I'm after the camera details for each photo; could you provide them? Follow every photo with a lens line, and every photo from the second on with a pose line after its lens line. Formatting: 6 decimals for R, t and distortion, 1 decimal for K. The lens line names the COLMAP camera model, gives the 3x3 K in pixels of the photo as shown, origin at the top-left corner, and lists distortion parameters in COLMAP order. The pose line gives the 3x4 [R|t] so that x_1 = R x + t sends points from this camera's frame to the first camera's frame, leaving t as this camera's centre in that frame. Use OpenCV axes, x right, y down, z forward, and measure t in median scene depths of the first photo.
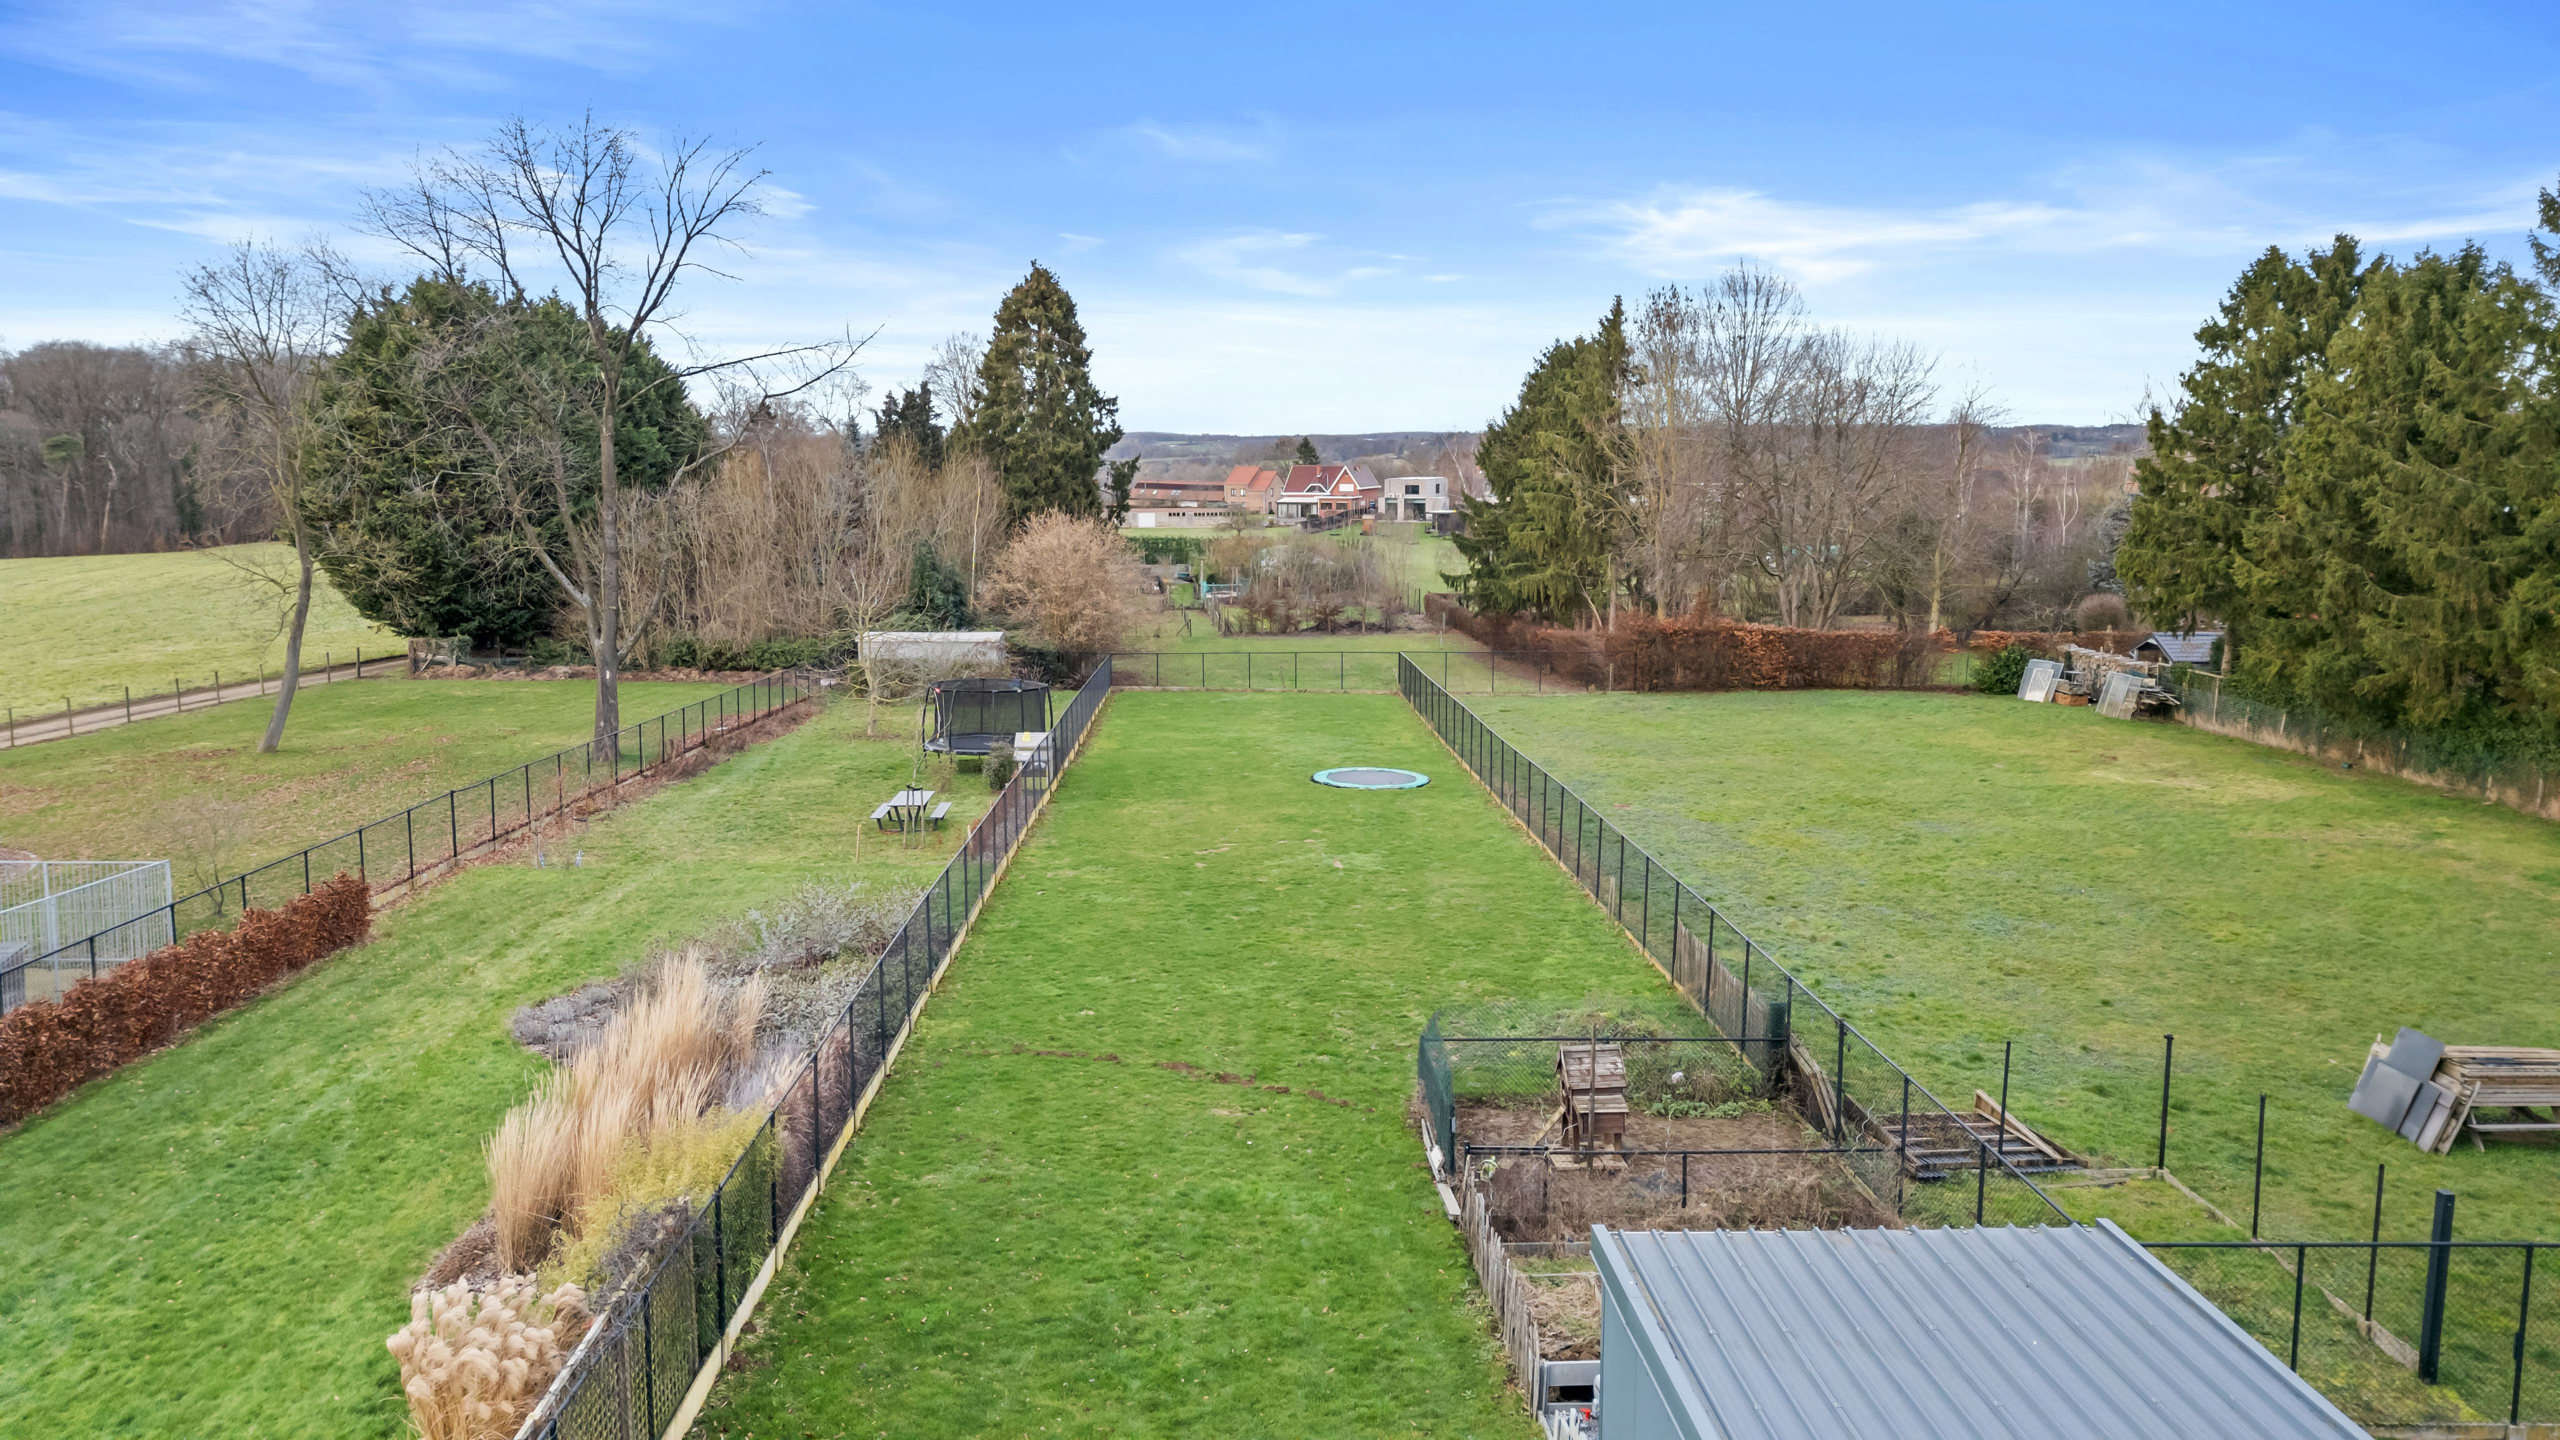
lens RADIAL K [[1794.2, 0, 1282.1], [0, 1794.2, 721.1], [0, 0, 1]] dist [0.092638, -0.099714]
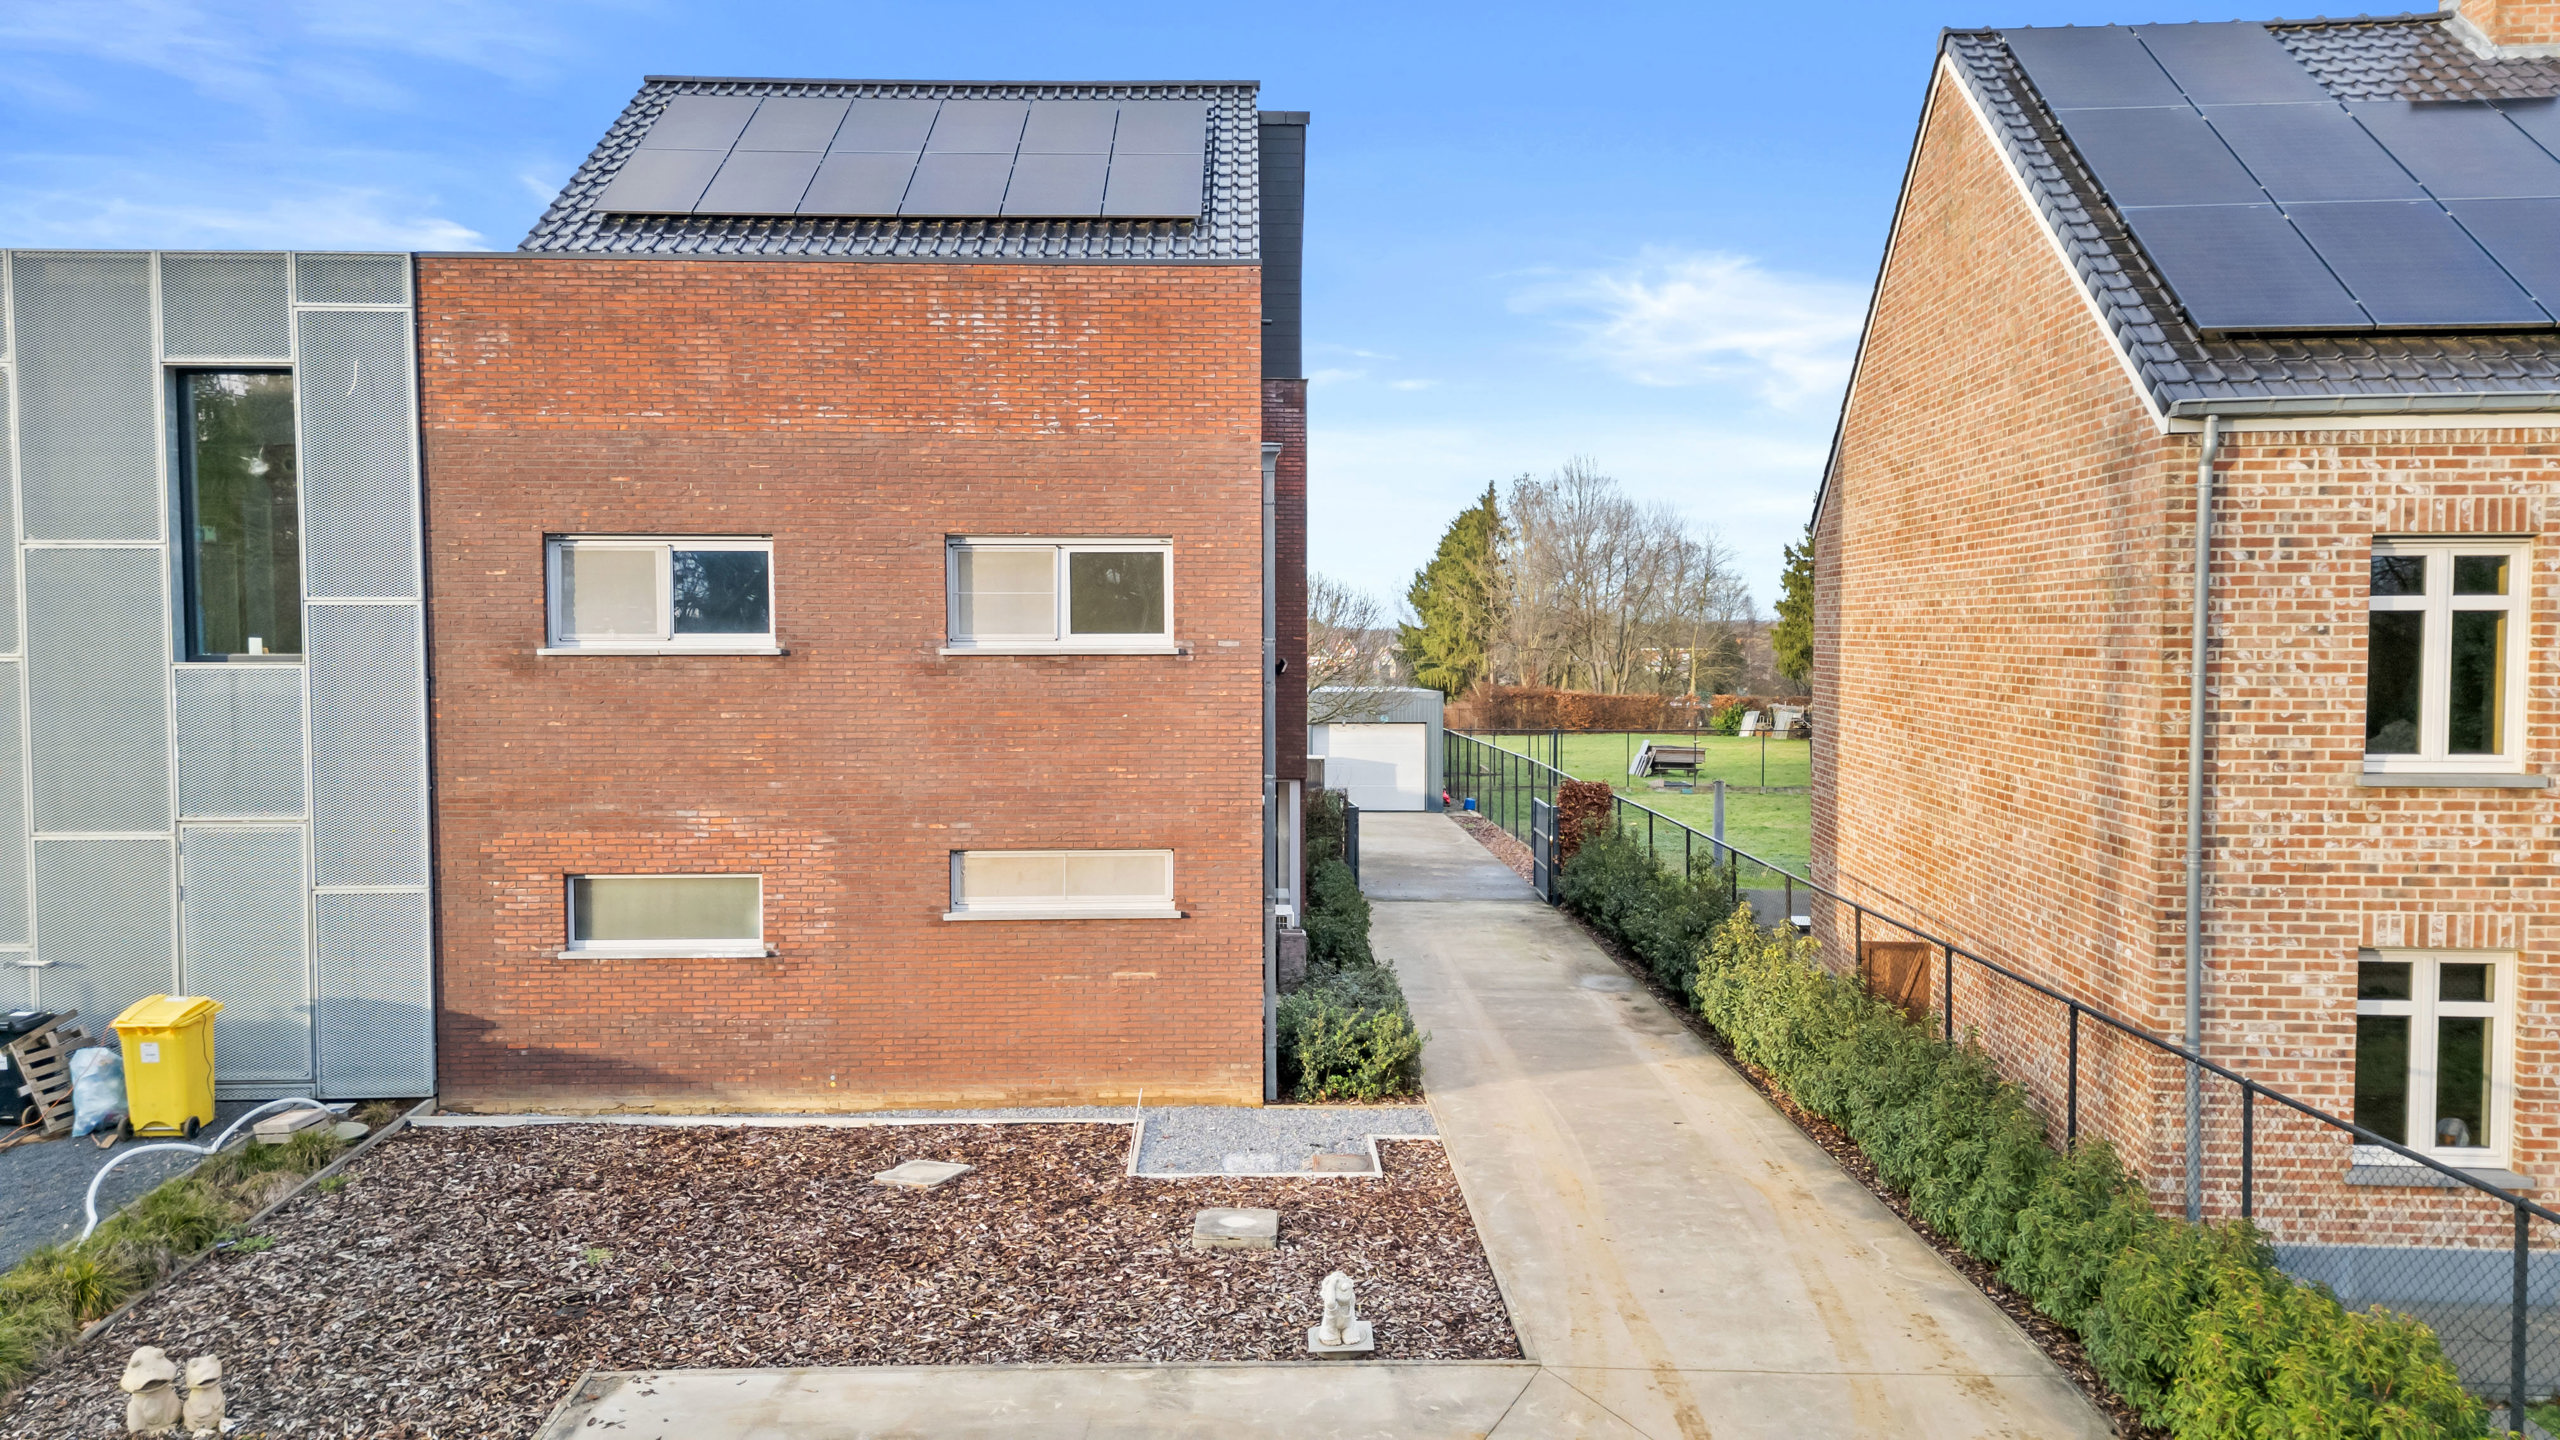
lens RADIAL K [[1794.2, 0, 1299.2], [0, 1794.2, 716.0], [0, 0, 1]] dist [0.092638, -0.099714]
pose [[0.999335, -0.010188, 0.035022, -0.021260], [0.013257, 0.995983, -0.088553, 0.075150], [-0.033979, 0.088958, 0.995456, -0.396622]]
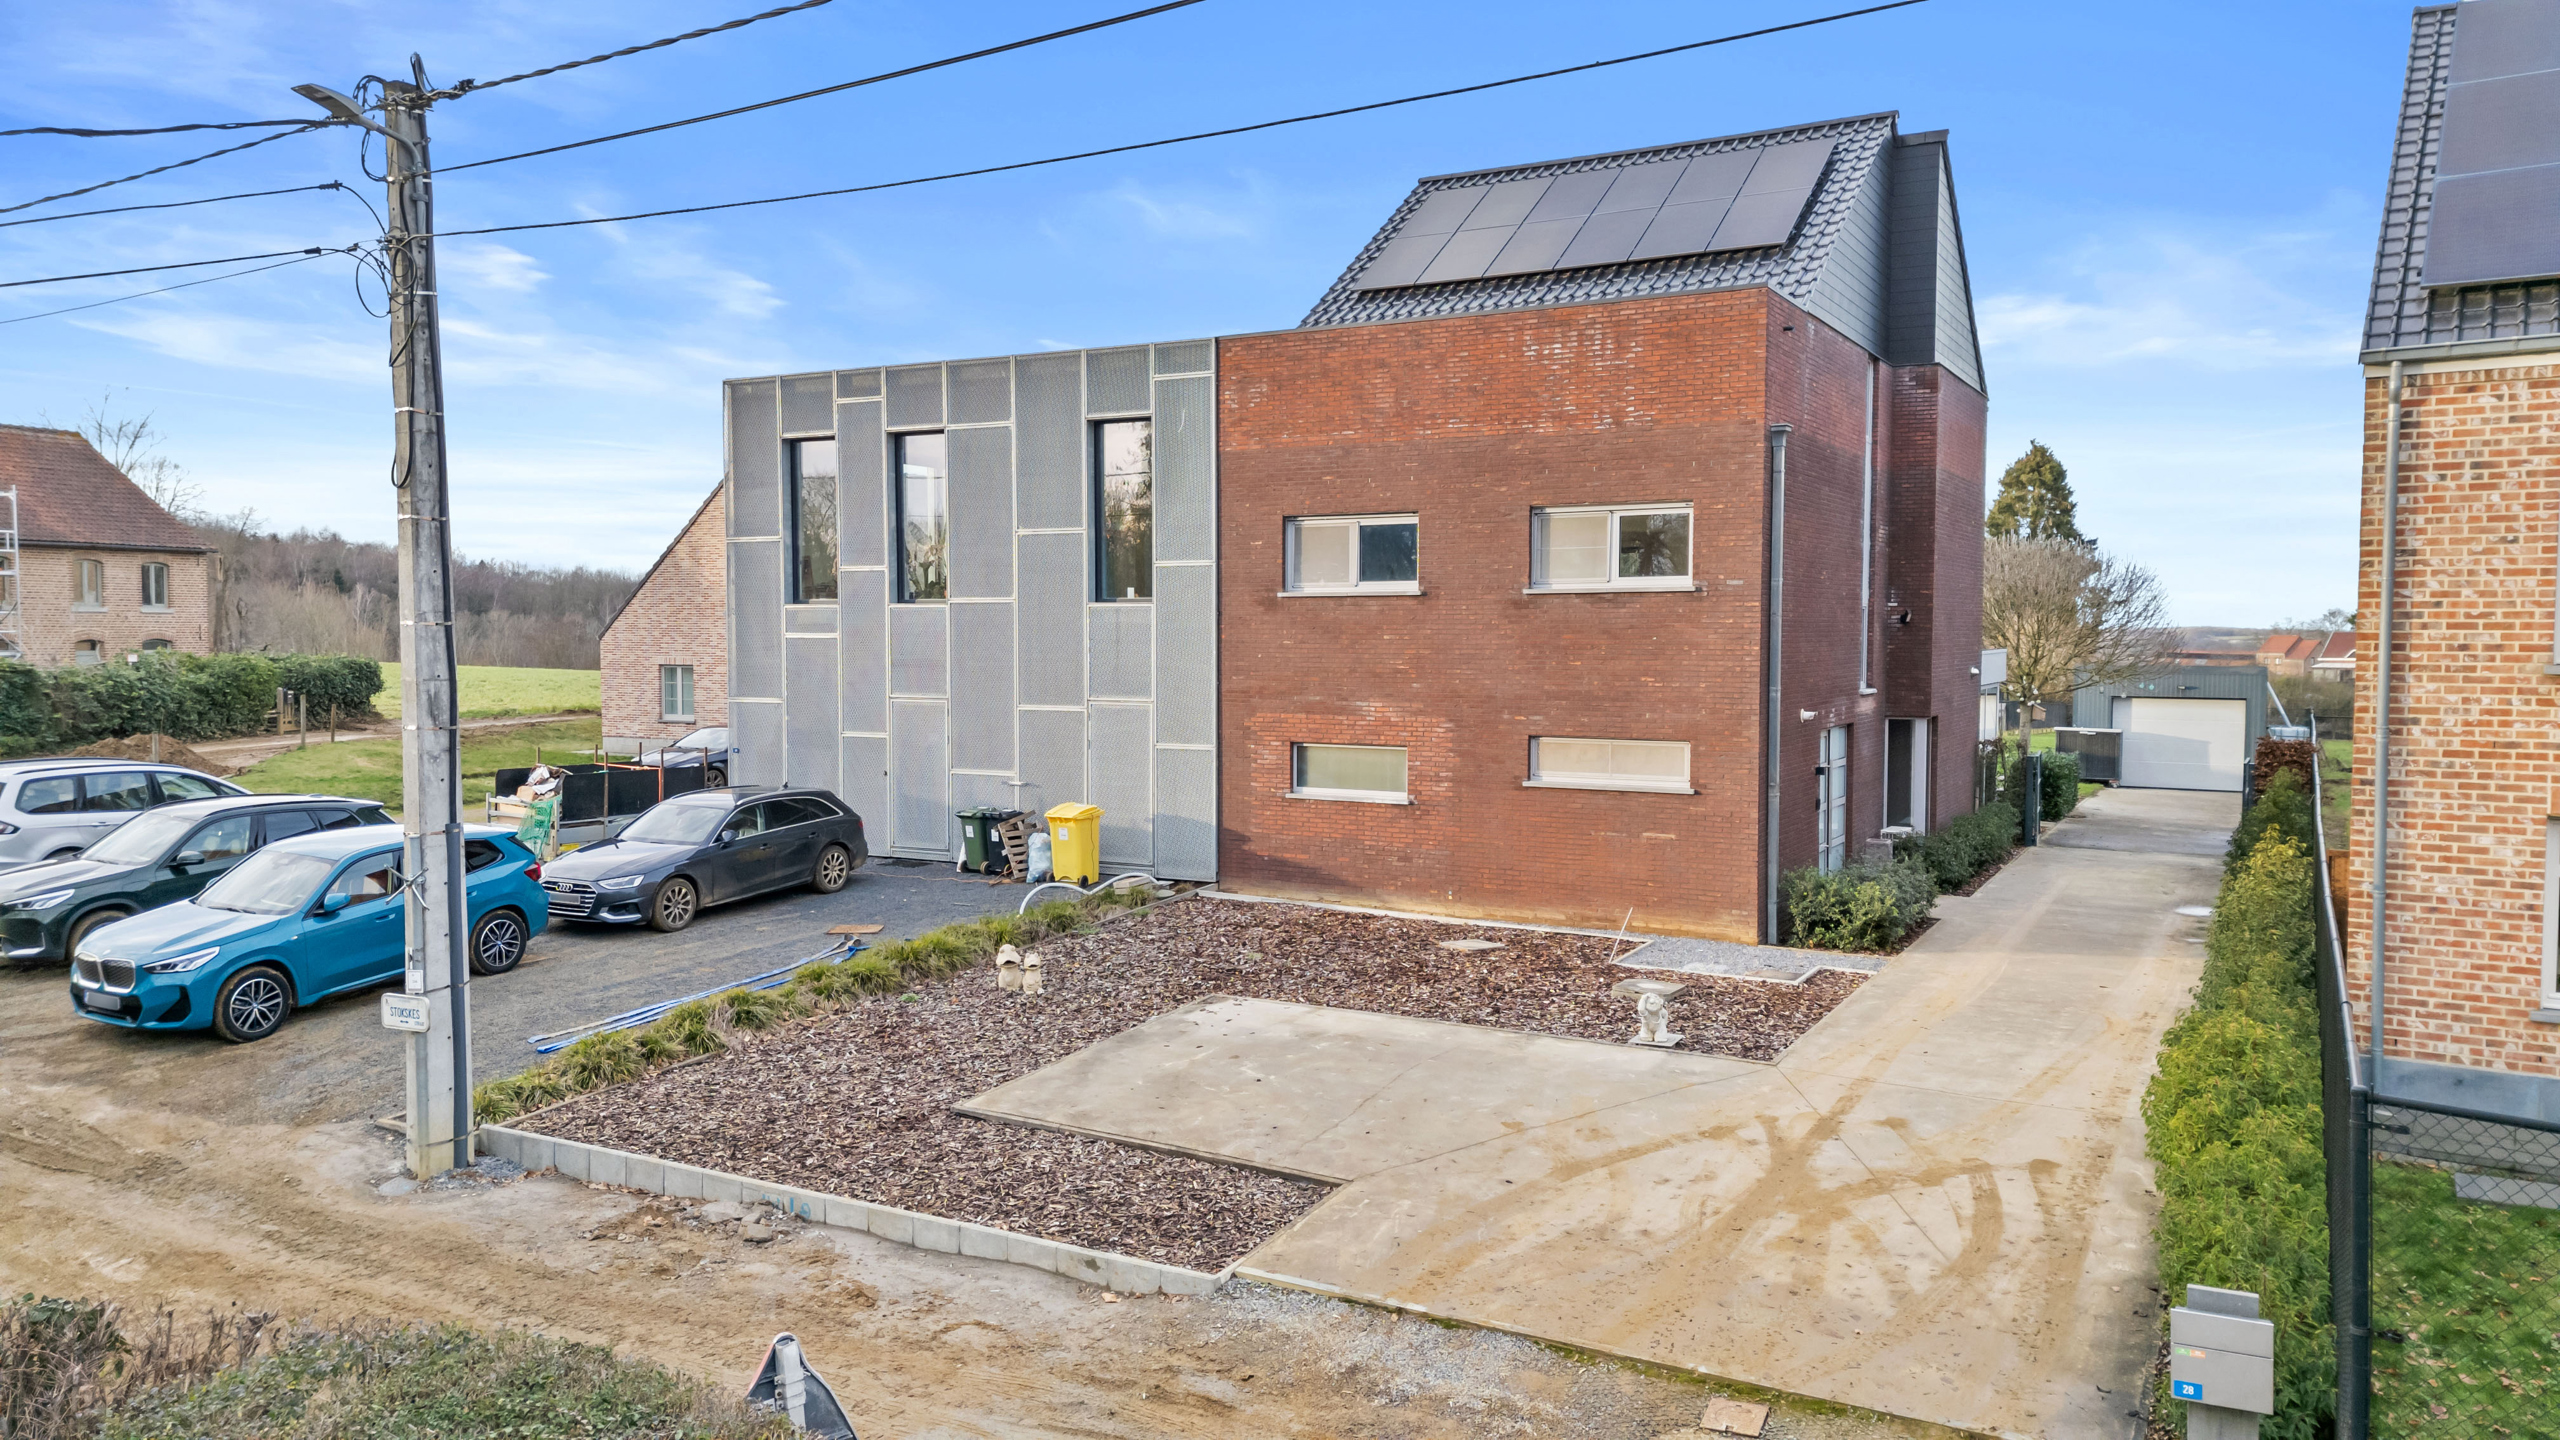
lens RADIAL K [[1794.2, 0, 1265.9], [0, 1794.2, 727.5], [0, 0, 1]] dist [0.092638, -0.099714]
pose [[0.875155, 0.020020, -0.483428, 0.021735], [-0.060986, 0.995739, -0.069167, 0.086165], [0.479984, 0.090014, 0.872647, -0.434589]]
